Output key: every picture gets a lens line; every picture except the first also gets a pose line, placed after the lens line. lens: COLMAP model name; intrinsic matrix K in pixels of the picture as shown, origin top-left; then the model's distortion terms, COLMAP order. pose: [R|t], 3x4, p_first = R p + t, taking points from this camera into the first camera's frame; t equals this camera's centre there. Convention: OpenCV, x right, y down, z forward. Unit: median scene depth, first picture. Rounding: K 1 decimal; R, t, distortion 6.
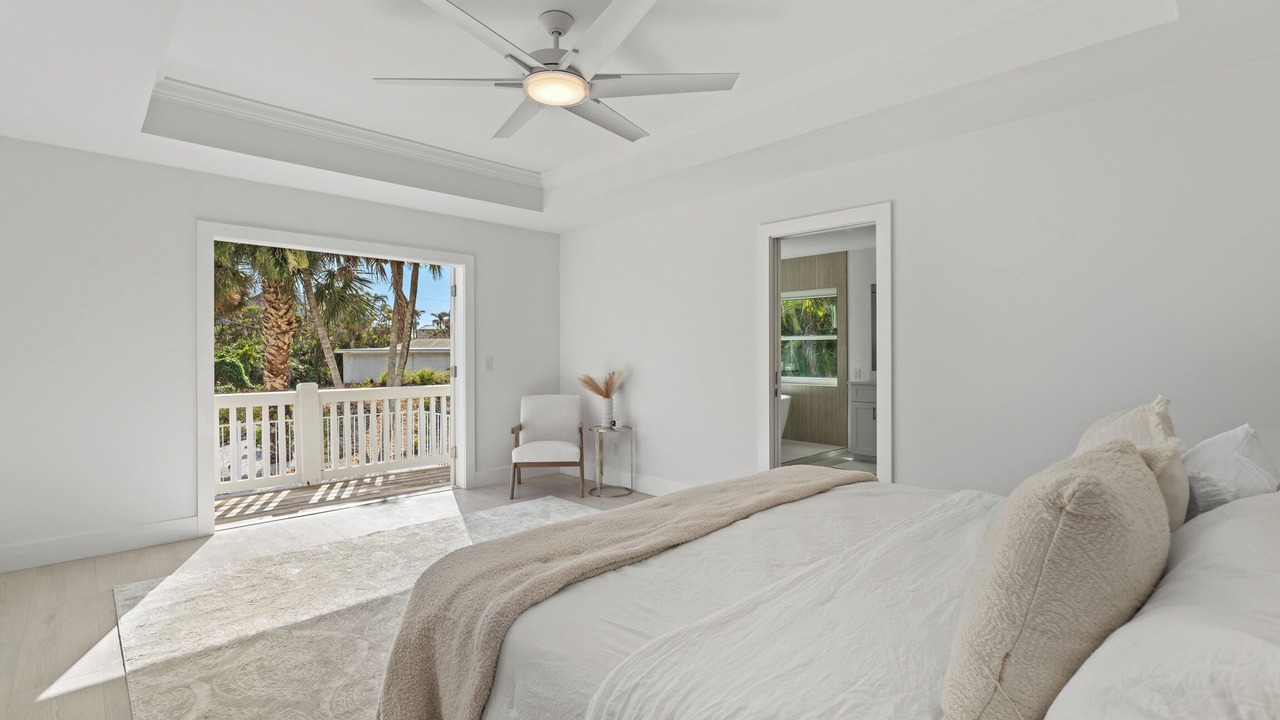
lens RADIAL K [[583.5, 0, 641.5], [0, 583.5, 352.2], [0, 0, 1]] dist [-0.000968, -0.000214]
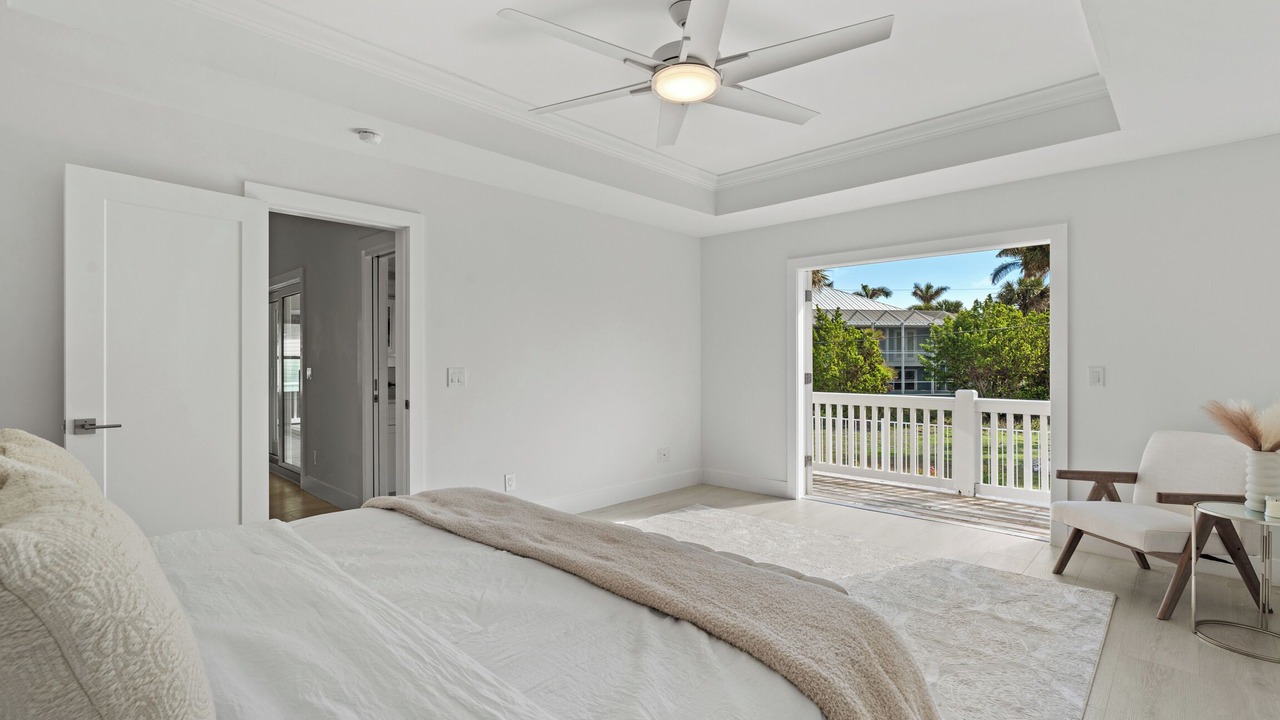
lens RADIAL K [[583.5, 0, 641.5], [0, 583.5, 352.2], [0, 0, 1]] dist [-0.000968, -0.000214]
pose [[0.052304, -0.008348, -0.998596, 0.498869], [-0.001788, 0.999963, -0.008453, -0.001435], [0.998630, 0.002228, 0.052287, 0.546100]]
